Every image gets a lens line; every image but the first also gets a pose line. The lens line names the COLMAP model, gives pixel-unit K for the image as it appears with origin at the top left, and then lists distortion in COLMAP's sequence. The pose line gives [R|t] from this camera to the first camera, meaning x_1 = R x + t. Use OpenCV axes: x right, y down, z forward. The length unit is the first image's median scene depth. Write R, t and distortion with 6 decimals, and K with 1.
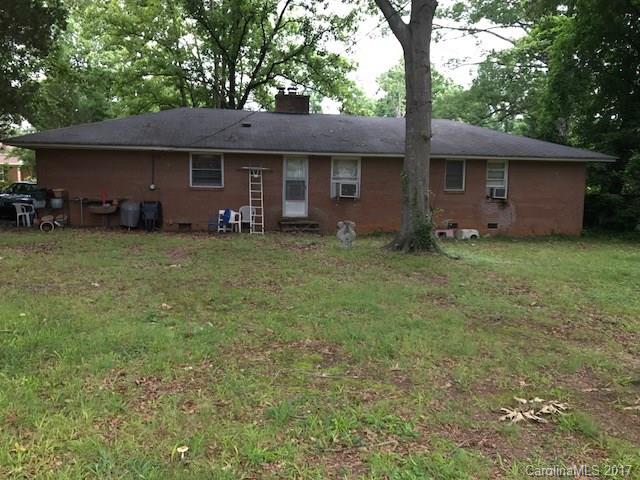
lens RADIAL K [[529.4, 0, 320.0], [0, 529.4, 240.0], [0, 0, 1]] dist [0.030762, -0.044324]
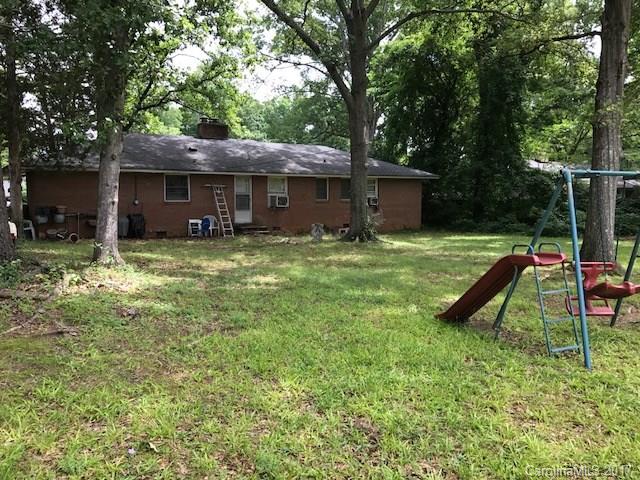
lens RADIAL K [[529.4, 0, 320.0], [0, 529.4, 240.0], [0, 0, 1]] dist [0.030762, -0.044324]
pose [[0.915063, -0.049847, 0.400218, -0.396567], [0.053988, 0.998541, 0.000929, 0.006697], [-0.399681, 0.020757, 0.916419, -0.255944]]
